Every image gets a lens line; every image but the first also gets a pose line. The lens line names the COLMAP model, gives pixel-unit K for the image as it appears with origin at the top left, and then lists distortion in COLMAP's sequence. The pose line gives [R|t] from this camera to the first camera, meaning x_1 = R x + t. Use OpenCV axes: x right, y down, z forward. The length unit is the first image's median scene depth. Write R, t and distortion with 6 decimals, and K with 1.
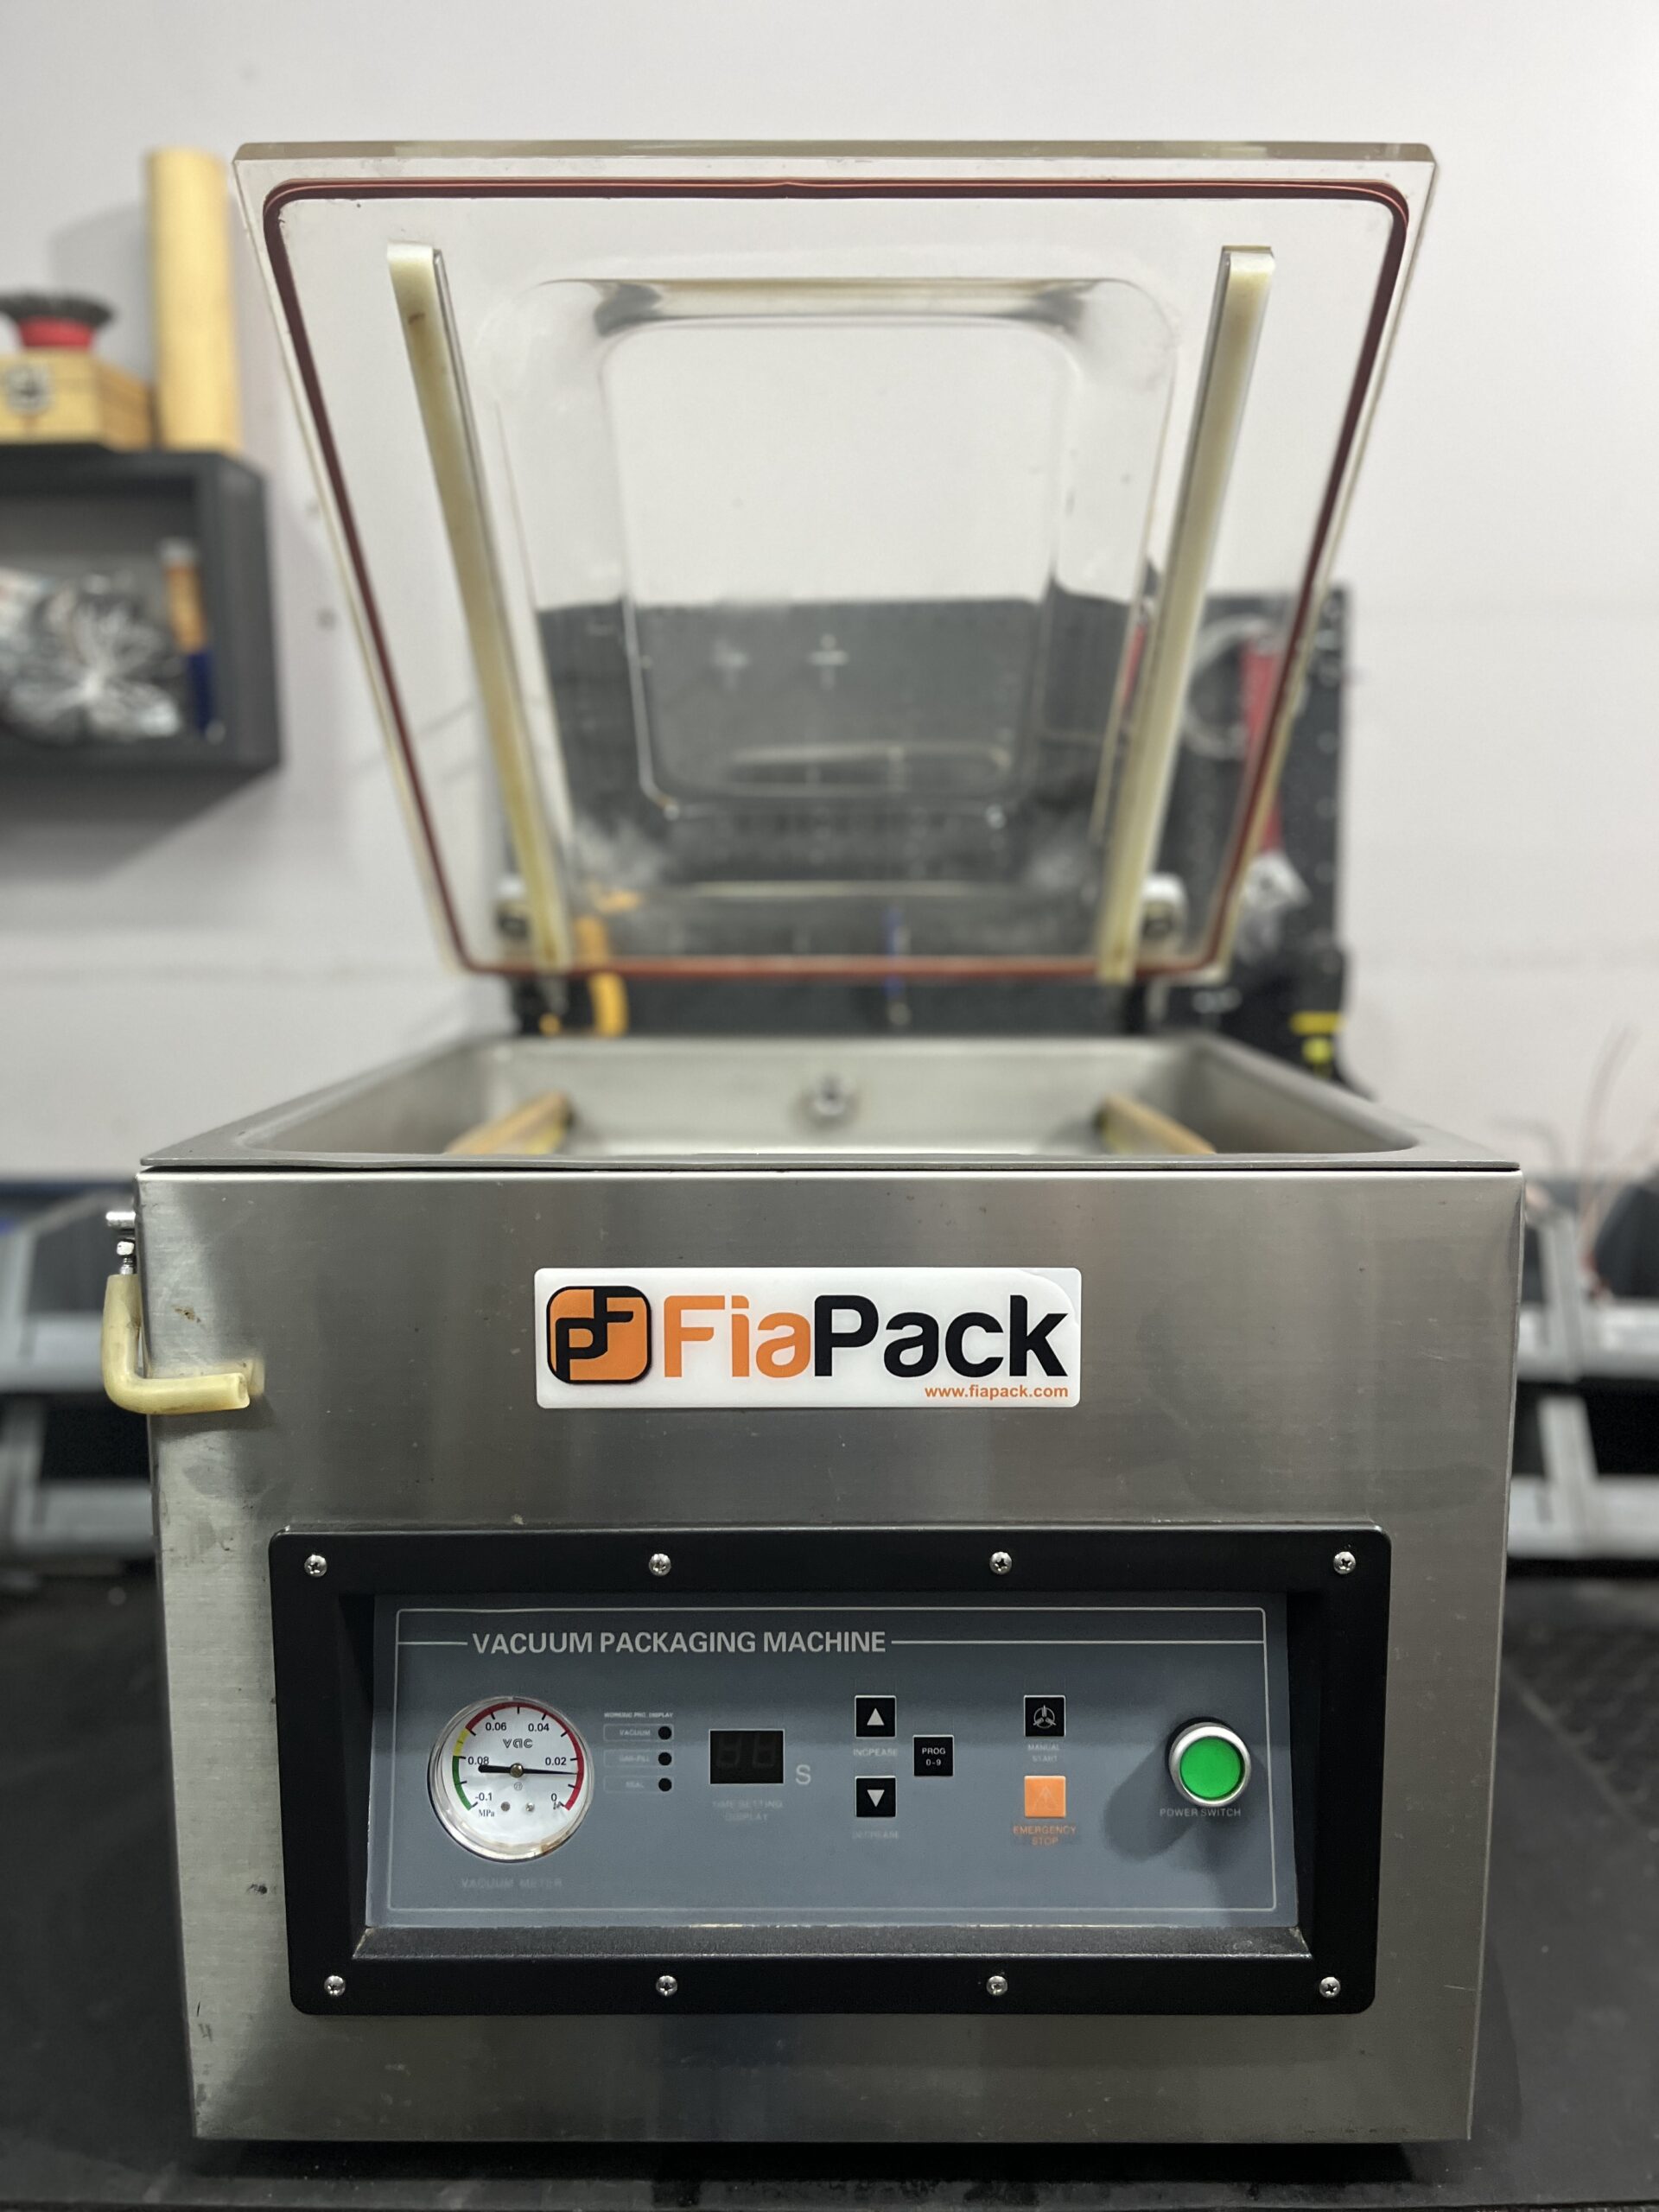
lens RADIAL K [[1705.9, 0, 824.9], [0, 1705.9, 1130.2], [0, 0, 1]] dist [0.085357, -0.120885]
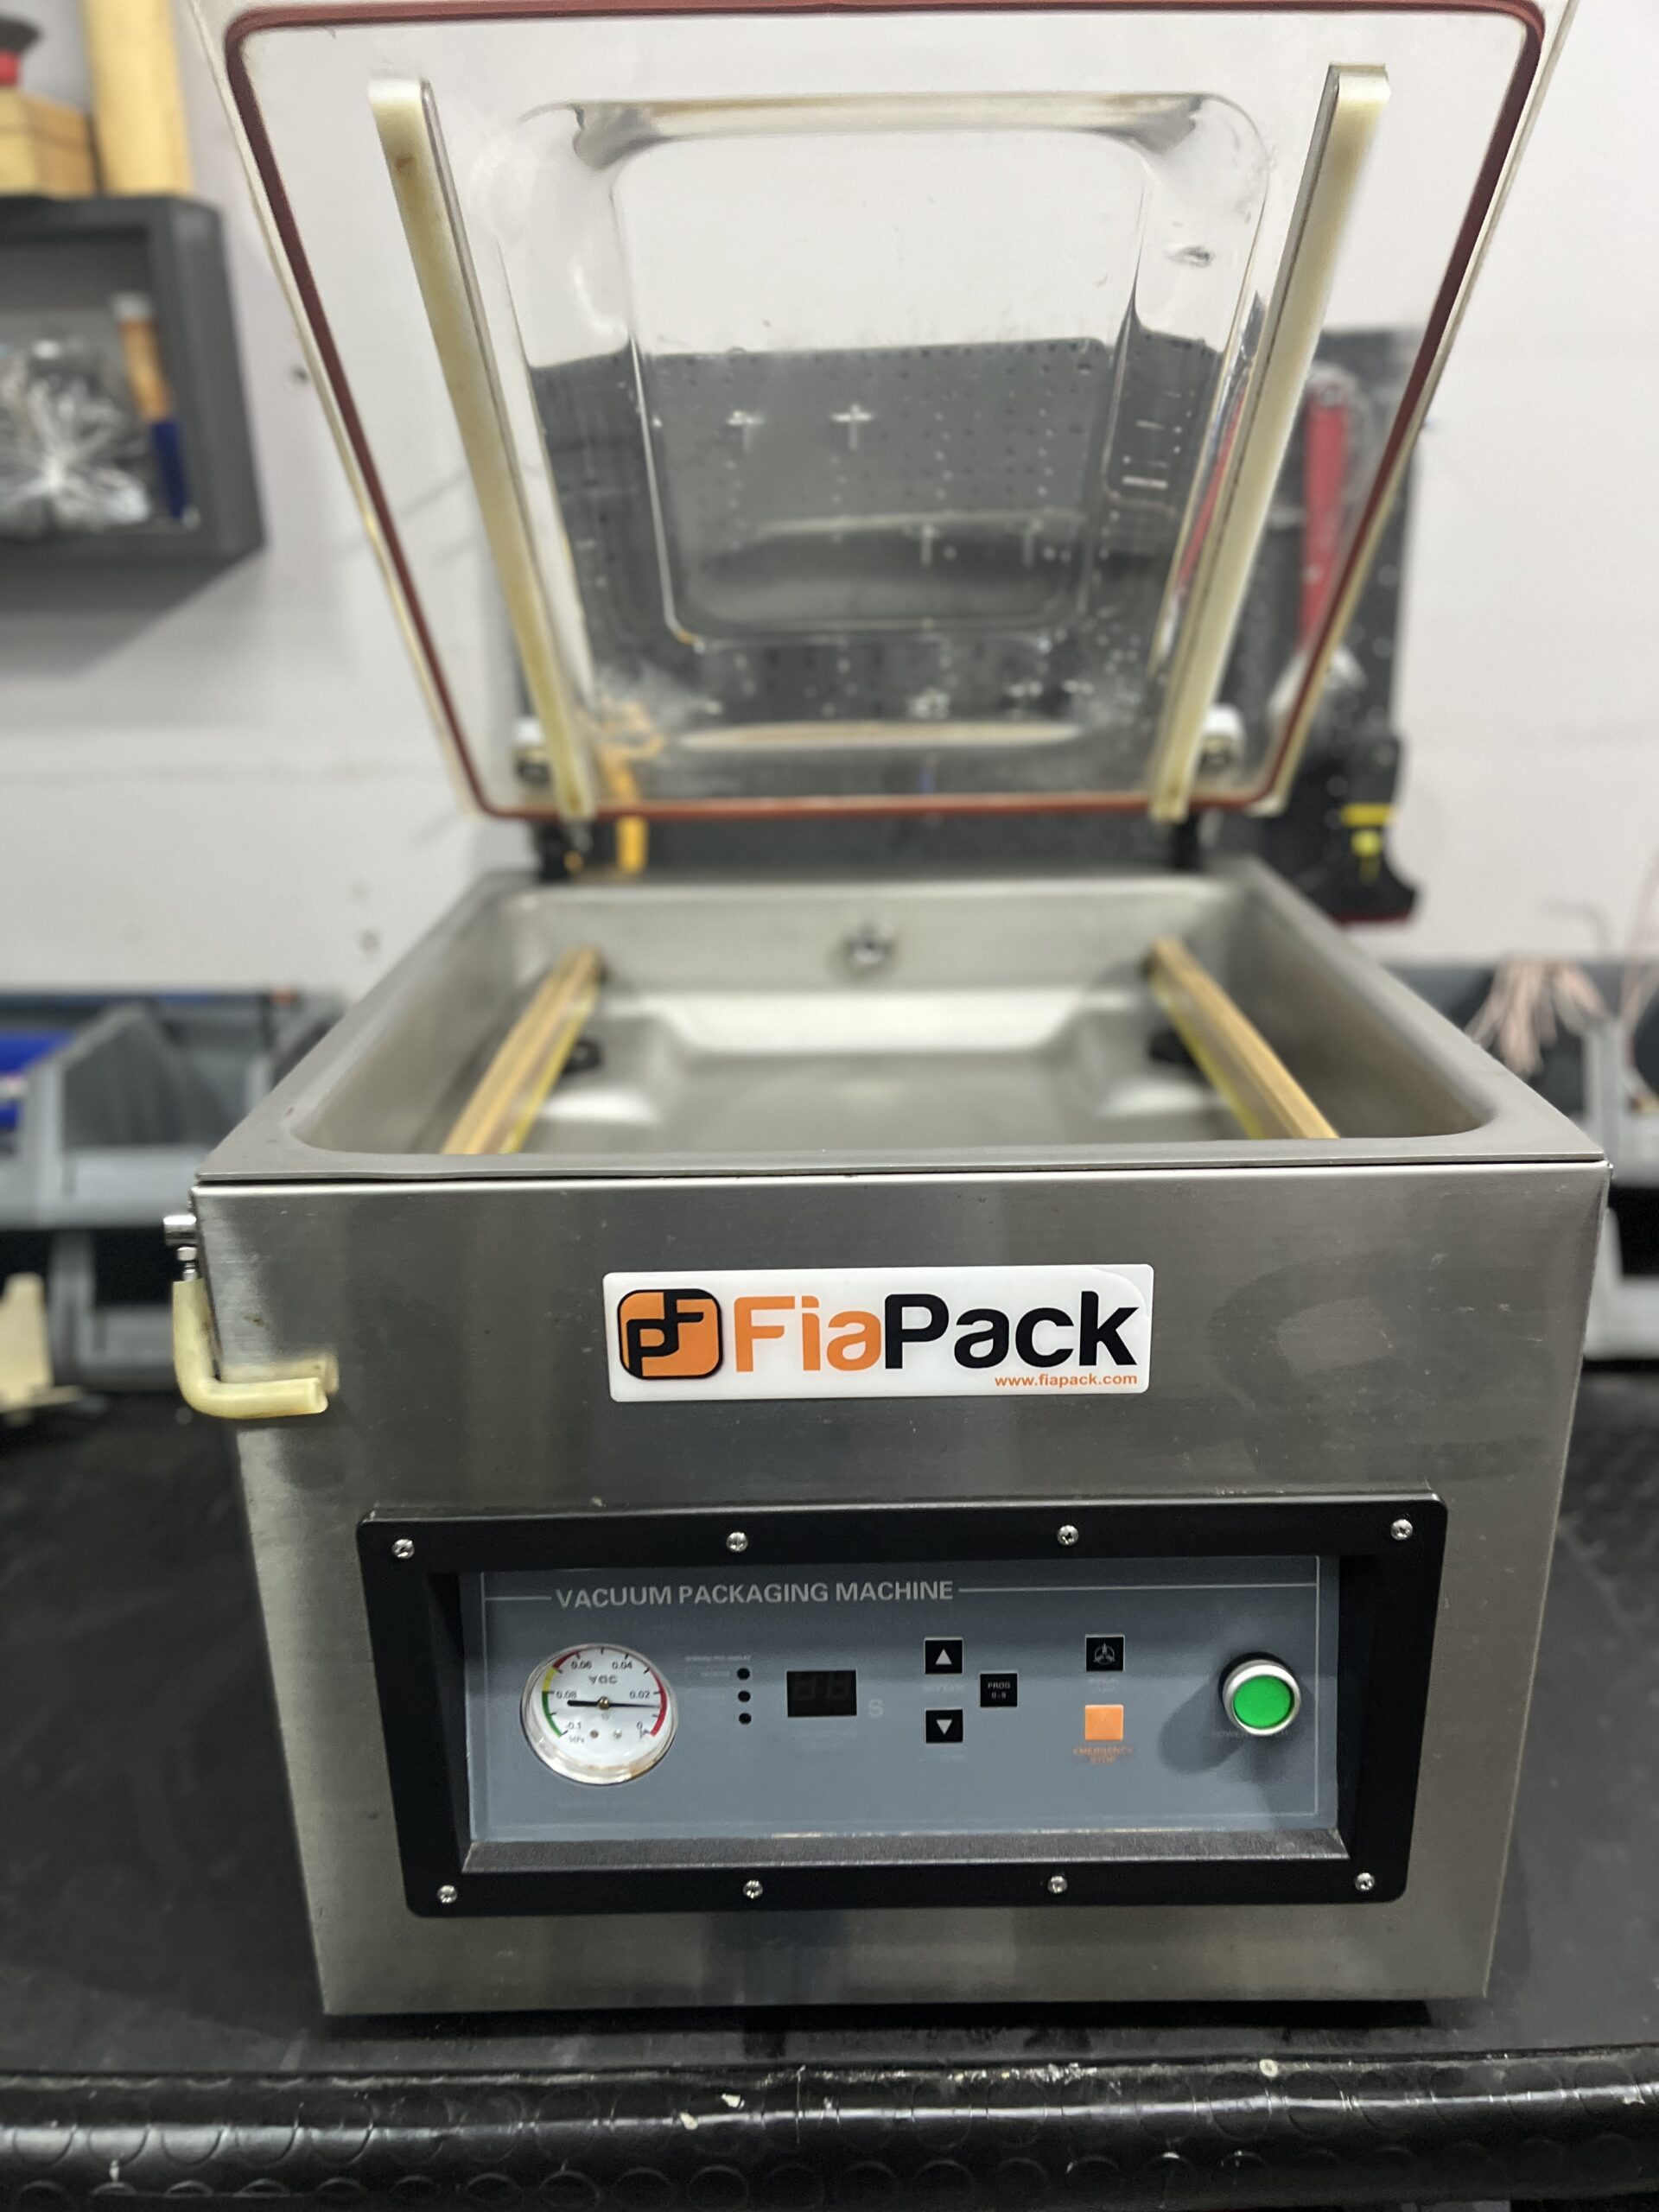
lens RADIAL K [[1705.9, 0, 837.0], [0, 1705.9, 1152.5], [0, 0, 1]] dist [0.085357, -0.120885]
pose [[0.999837, -0.017957, 0.002092, -0.031725], [0.017081, 0.976257, 0.215940, -0.183578], [-0.005920, -0.215869, 0.976404, 0.041853]]
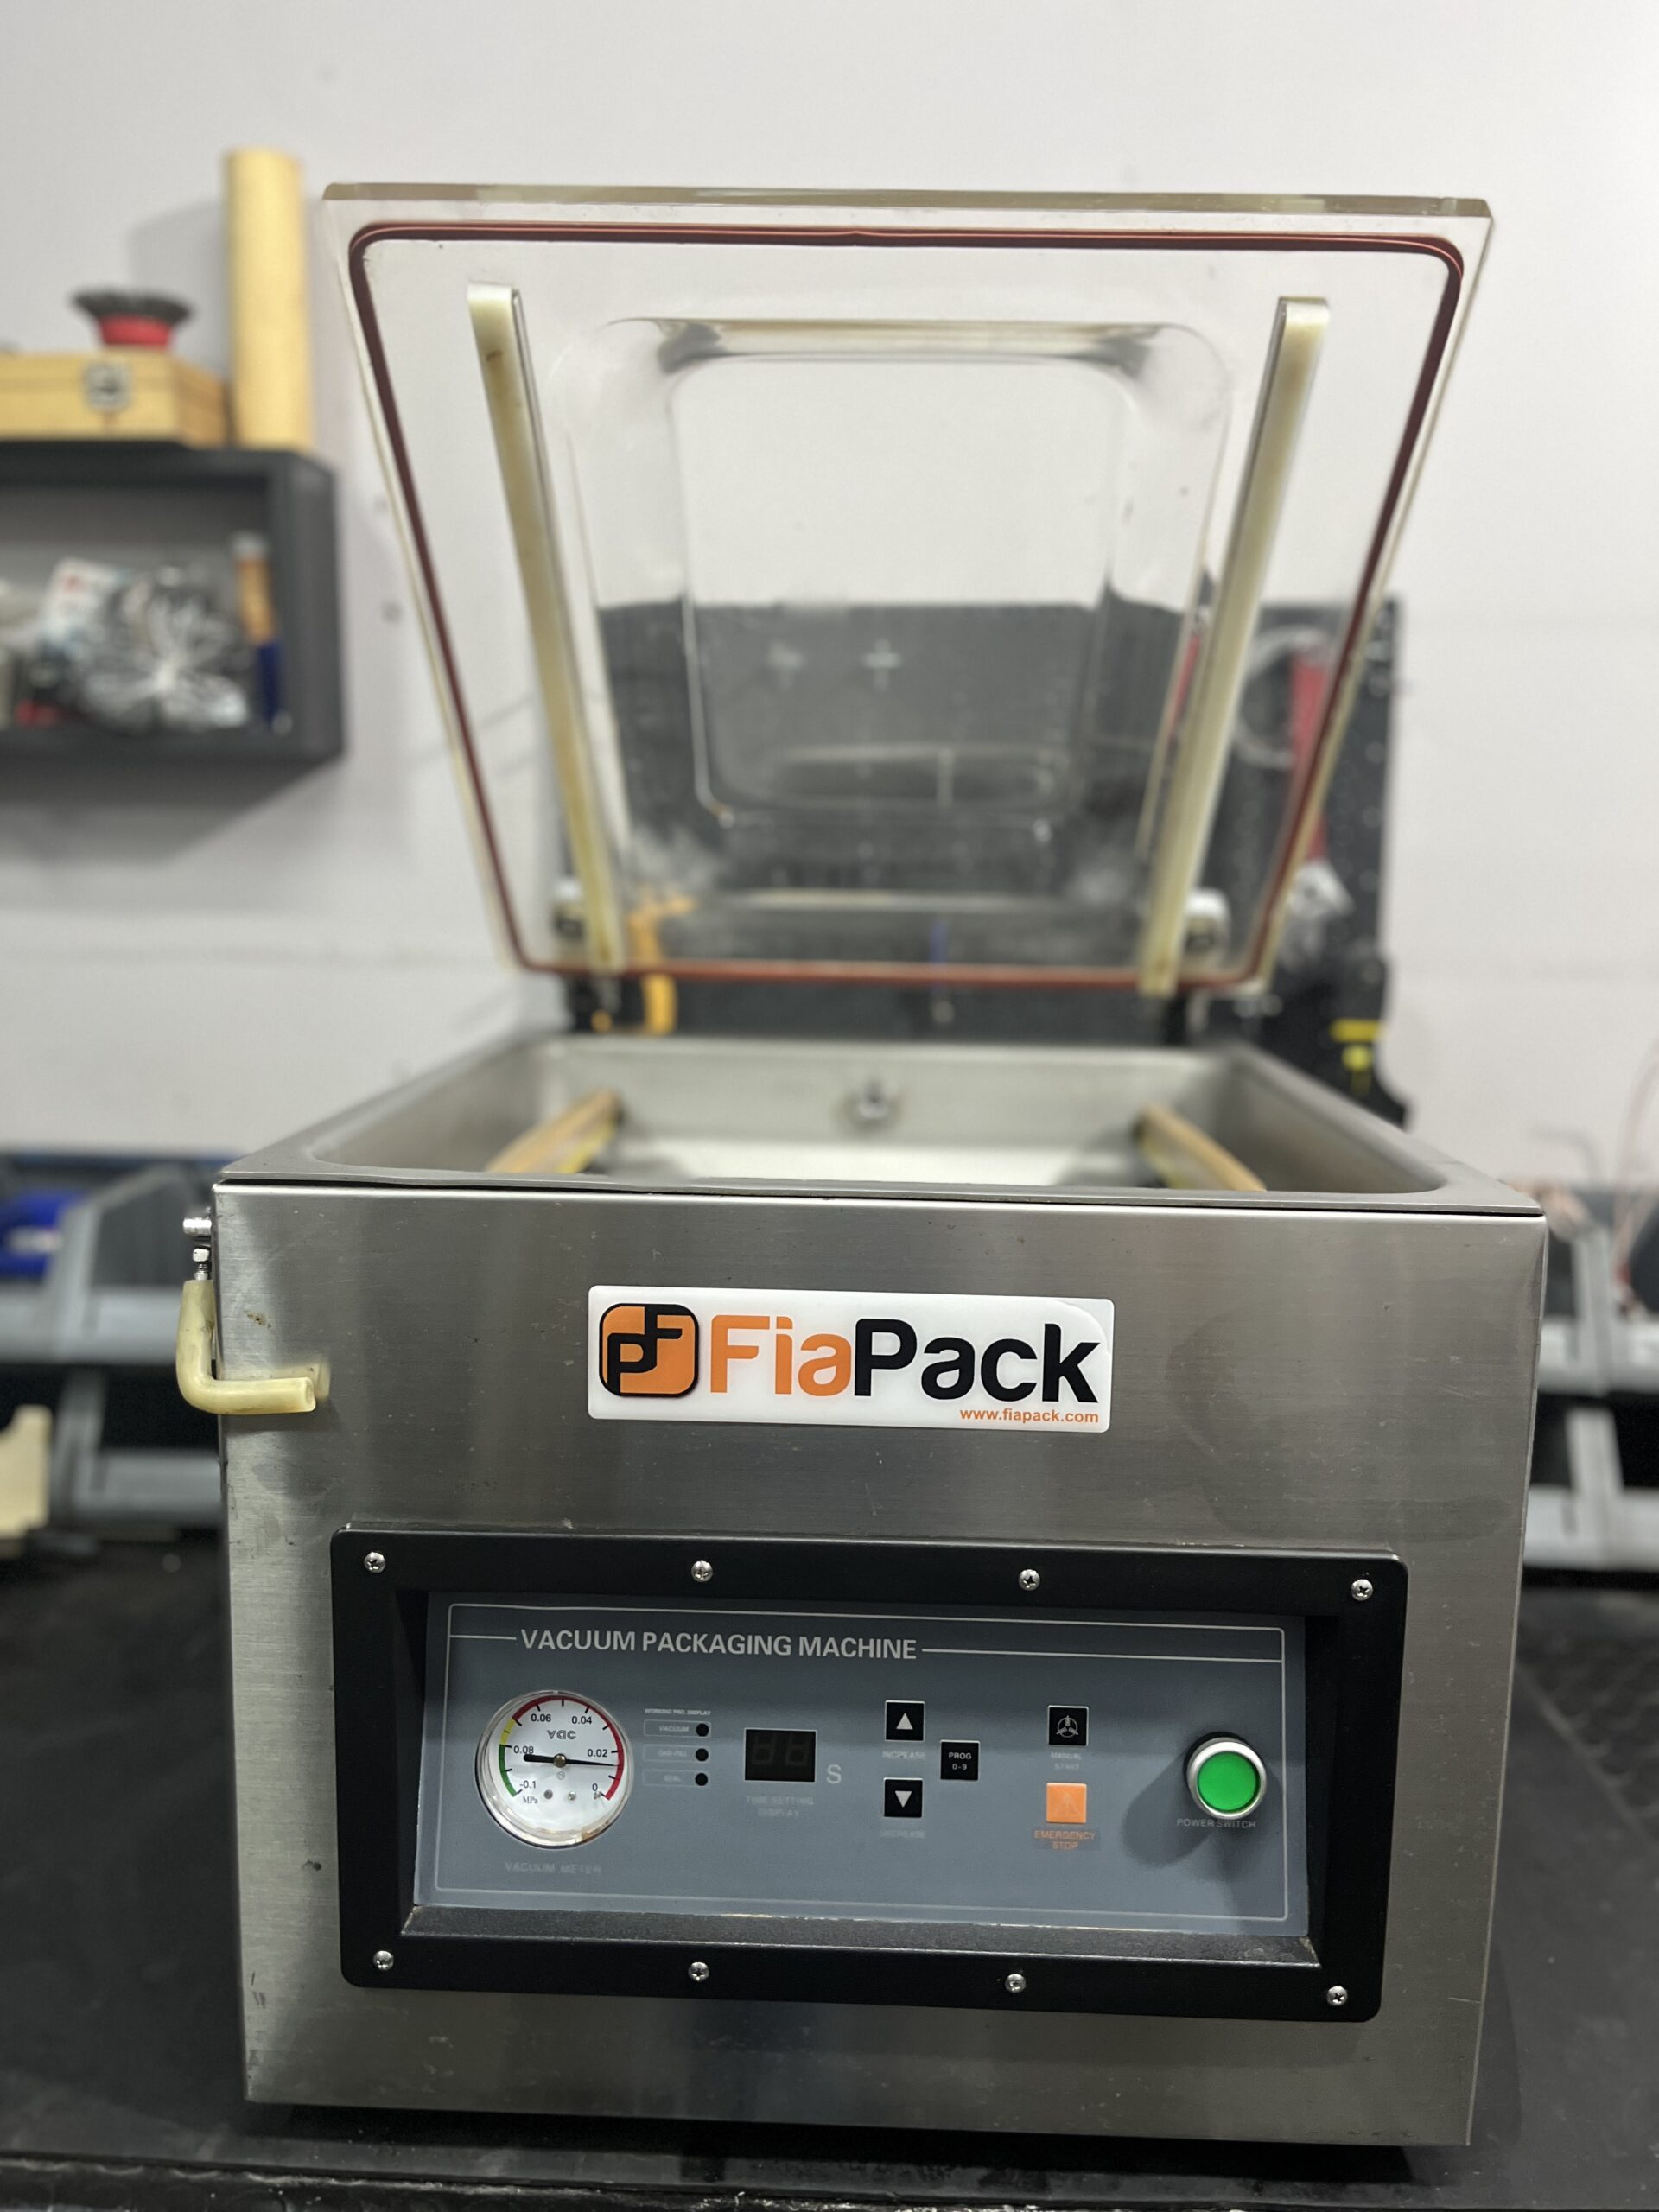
lens RADIAL K [[1705.9, 0, 827.3], [0, 1705.9, 1113.2], [0, 0, 1]] dist [0.085357, -0.120885]
pose [[0.999461, 0.024264, -0.022107, -0.003278], [-0.024015, 0.999646, 0.011473, -0.036588], [0.022378, -0.010936, 0.999690, -0.036385]]
